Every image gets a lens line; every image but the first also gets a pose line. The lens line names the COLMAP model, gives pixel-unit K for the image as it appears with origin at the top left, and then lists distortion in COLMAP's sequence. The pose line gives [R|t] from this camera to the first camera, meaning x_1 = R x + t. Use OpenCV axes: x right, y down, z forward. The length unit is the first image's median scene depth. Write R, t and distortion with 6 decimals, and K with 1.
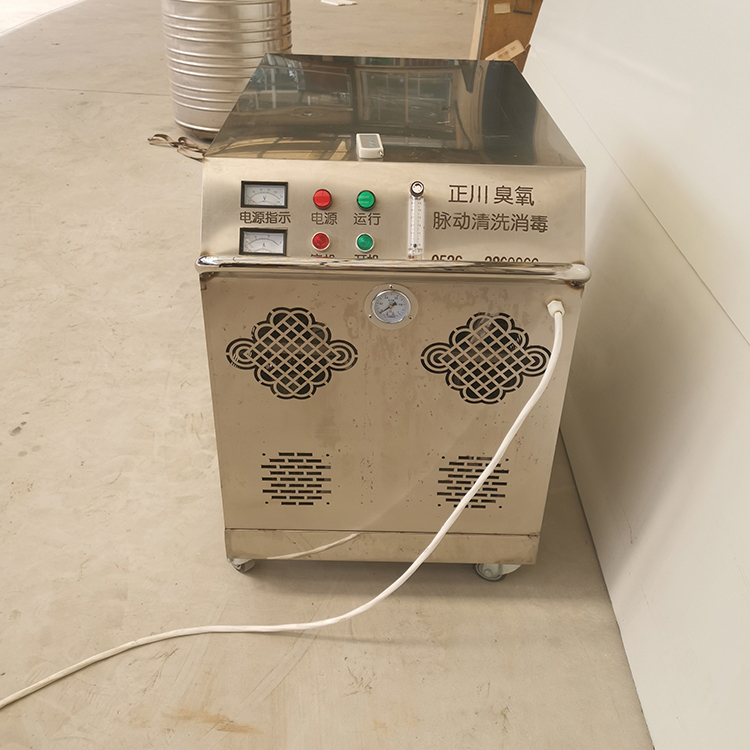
lens RADIAL K [[780.8, 0, 375.0], [0, 780.8, 375.0], [0, 0, 1]] dist [0.012147, 0.006233]
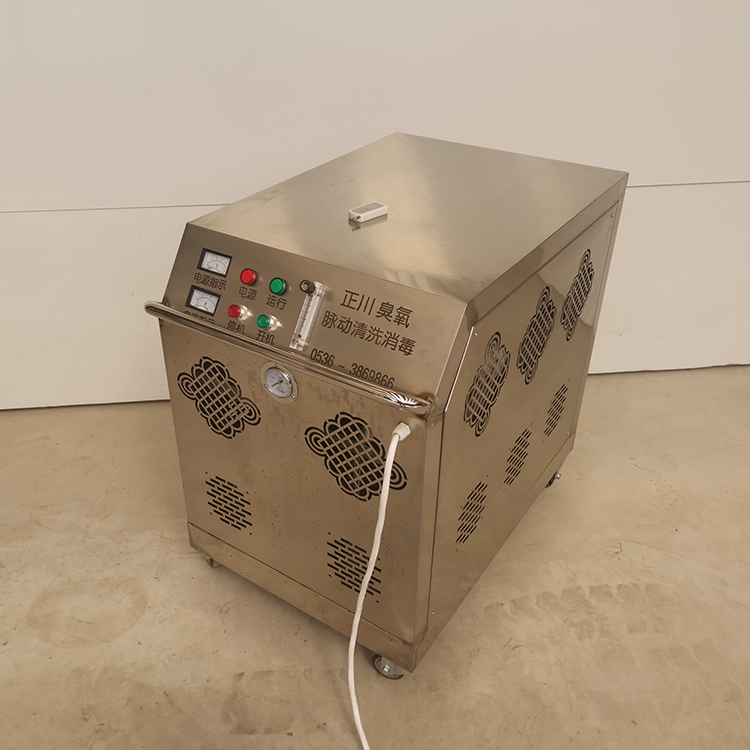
lens RADIAL K [[780.8, 0, 375.0], [0, 780.8, 375.0], [0, 0, 1]] dist [0.012147, 0.006233]
pose [[0.824070, 0.279062, -0.492984, 0.686403], [-0.287282, 0.955909, 0.060889, -0.208003], [0.488240, 0.091448, 0.867905, 0.102741]]
